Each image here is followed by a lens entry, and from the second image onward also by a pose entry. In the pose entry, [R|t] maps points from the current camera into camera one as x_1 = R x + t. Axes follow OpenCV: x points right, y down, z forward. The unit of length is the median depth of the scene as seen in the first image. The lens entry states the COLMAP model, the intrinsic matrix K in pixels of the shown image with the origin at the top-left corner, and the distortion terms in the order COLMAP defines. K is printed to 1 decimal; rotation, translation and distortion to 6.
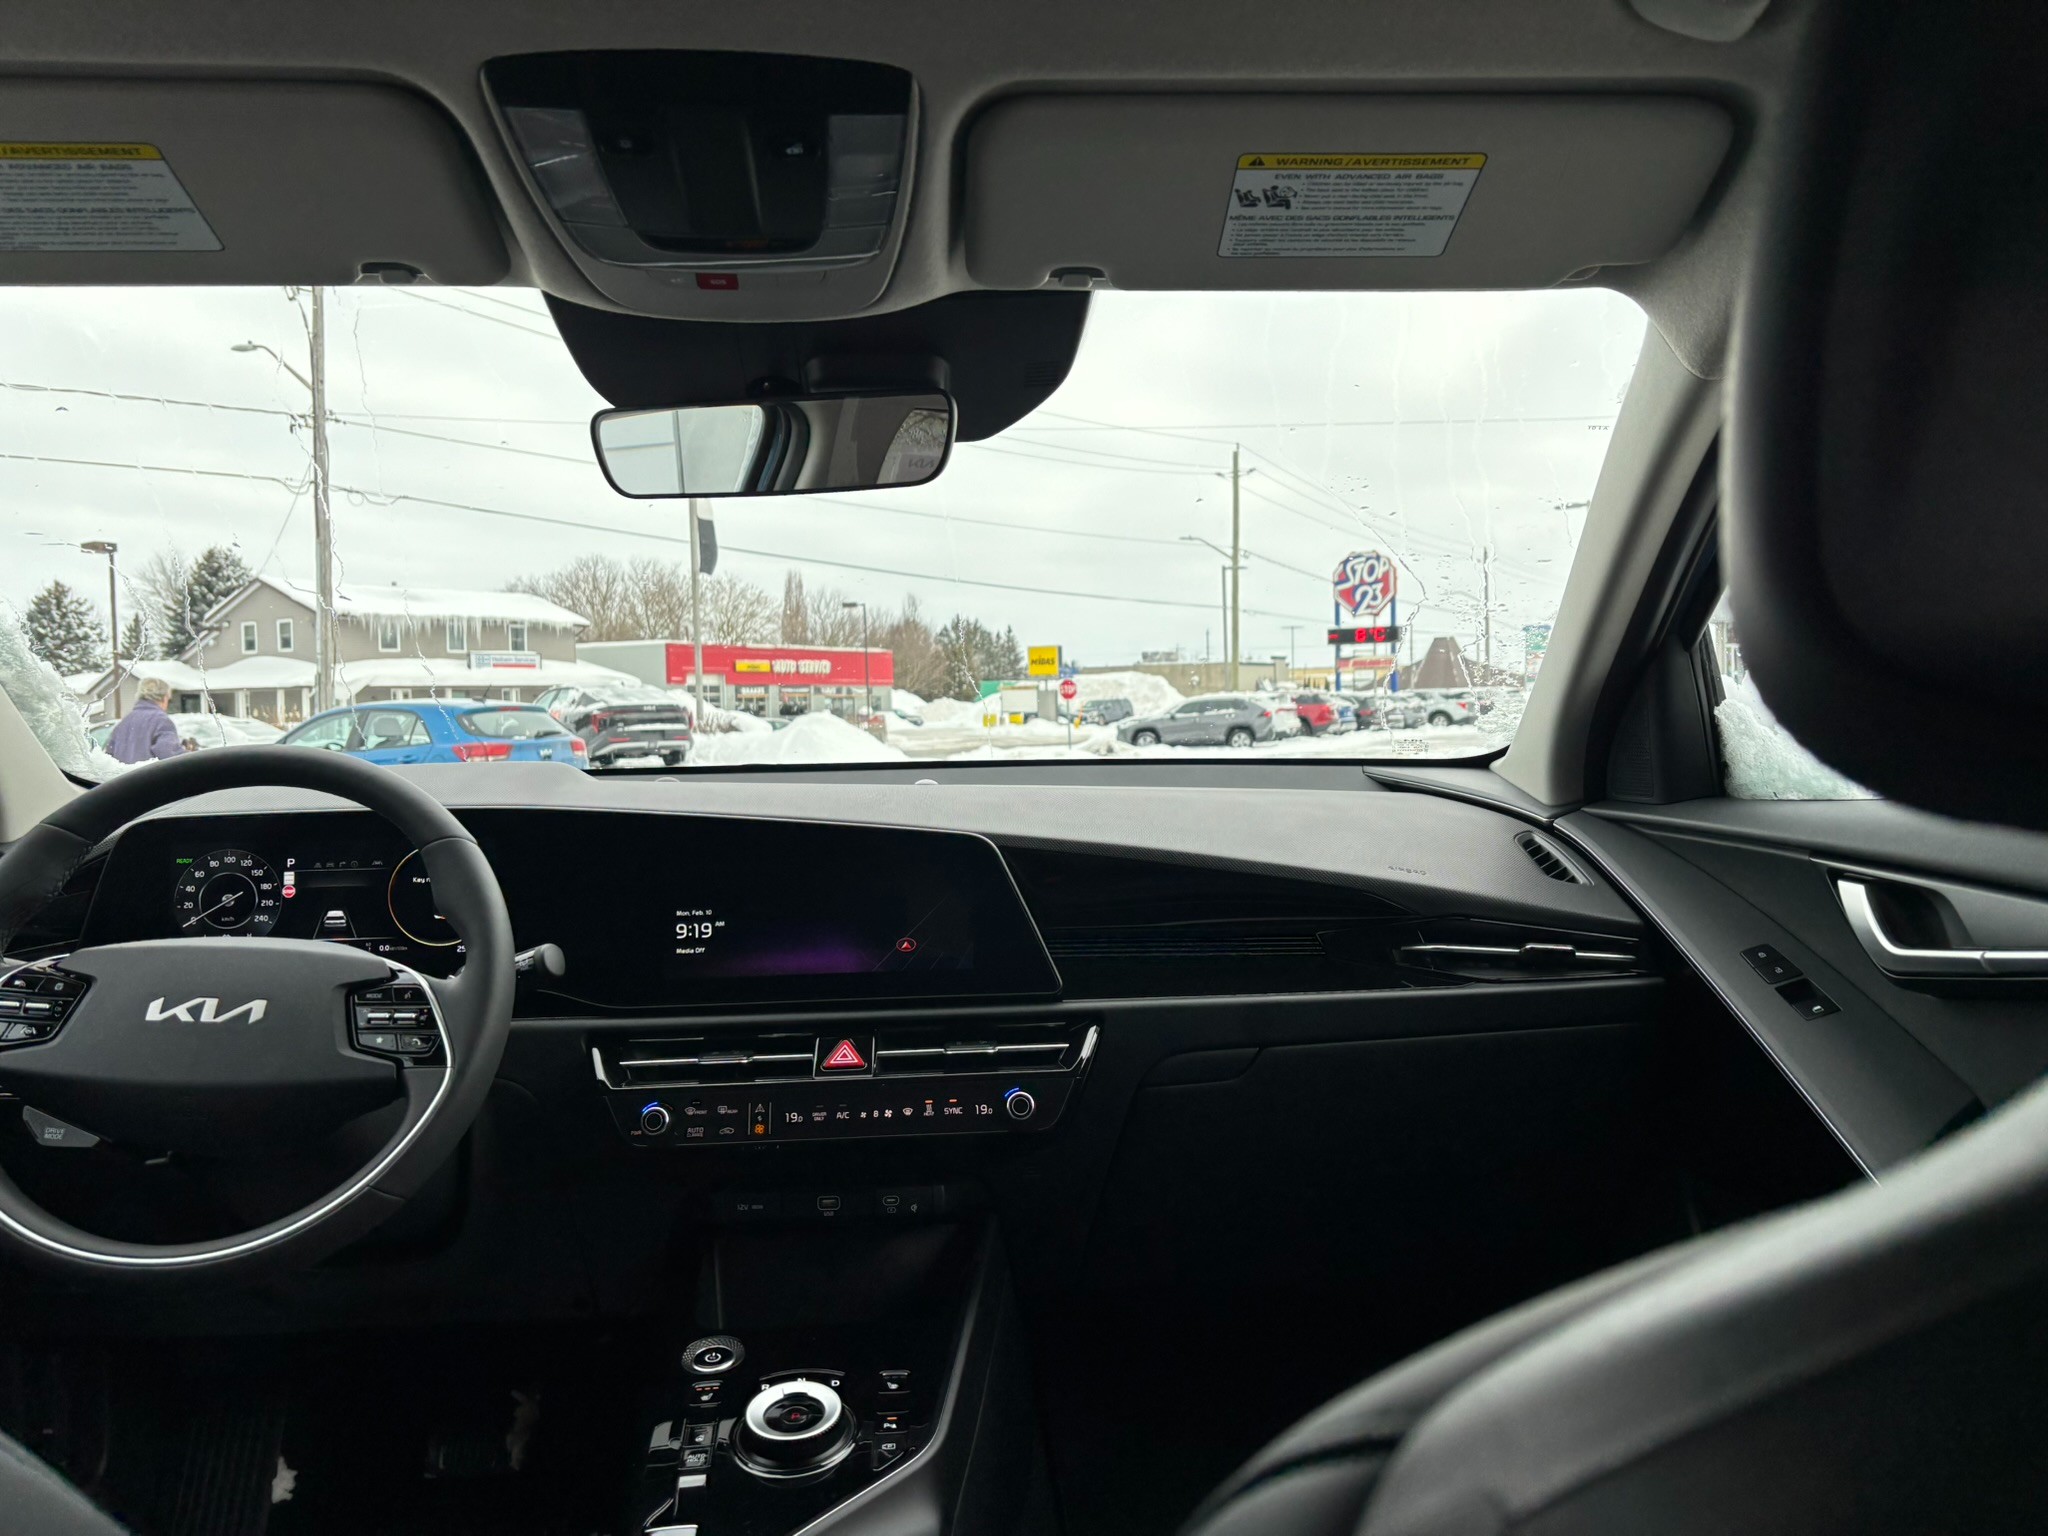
lens RADIAL K [[1538.9, 0, 1060.9], [0, 1538.9, 766.5], [0, 0, 1]] dist [0.136788, -0.131120]
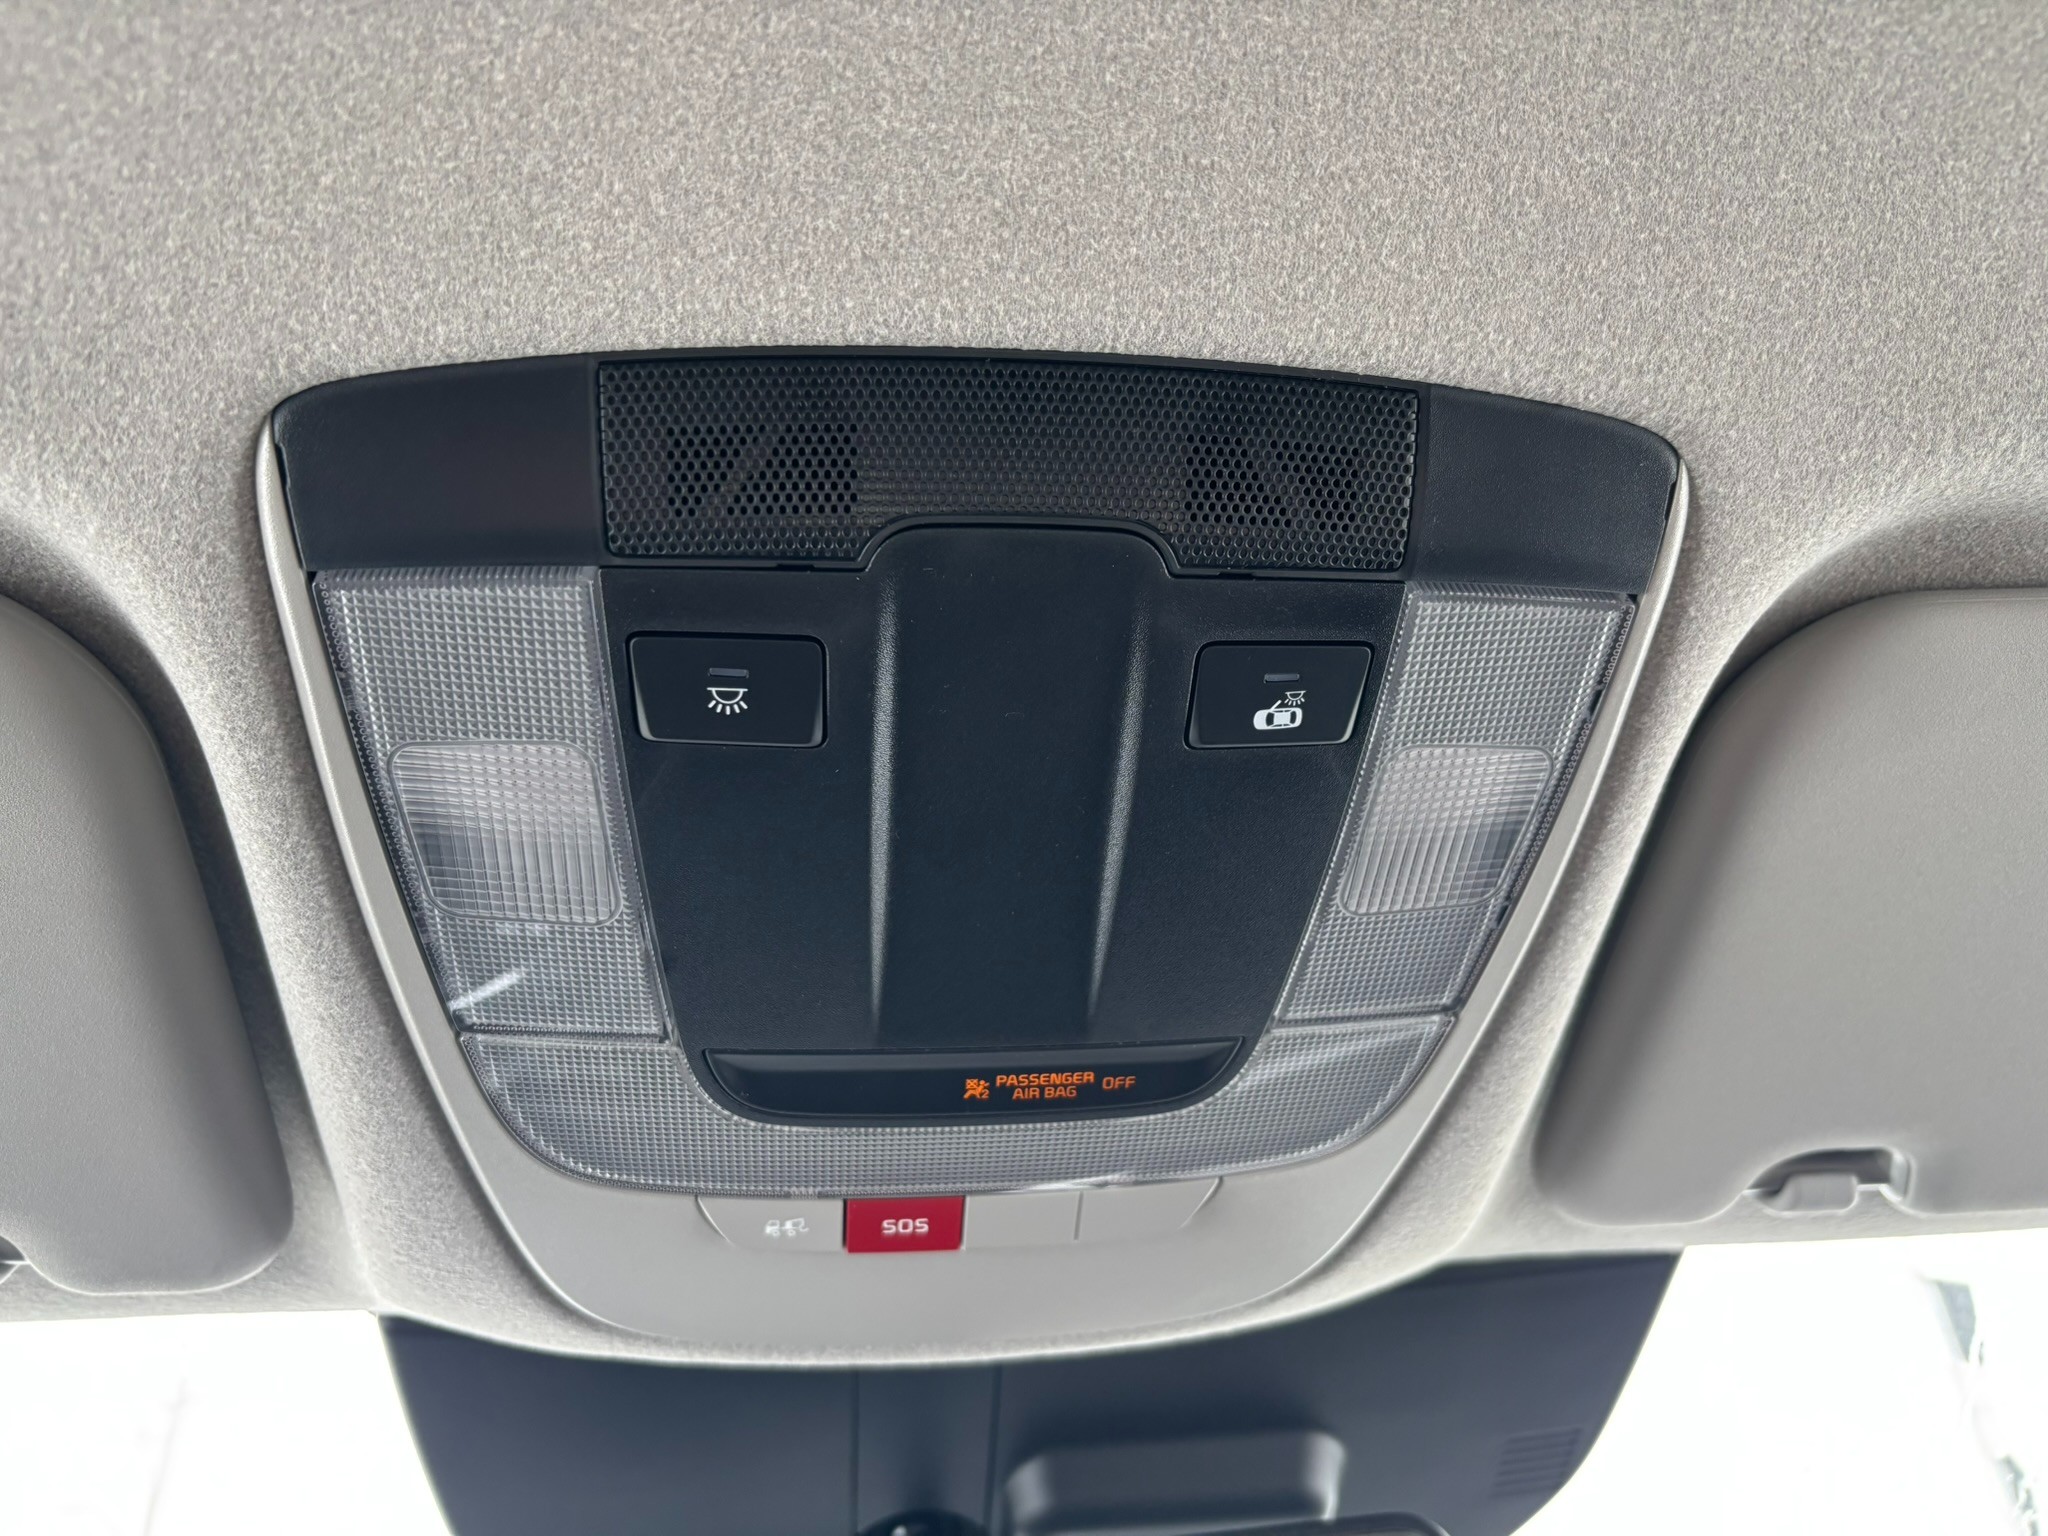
lens RADIAL K [[1545.8, 0, 1025.1], [0, 1545.8, 723.5], [0, 0, 1]] dist [0.071996, -0.091190]
pose [[0.998915, -0.038275, 0.026540, -0.218039], [0.046392, 0.766934, -0.640047, -0.197021], [0.004143, 0.640583, 0.767877, 0.746291]]
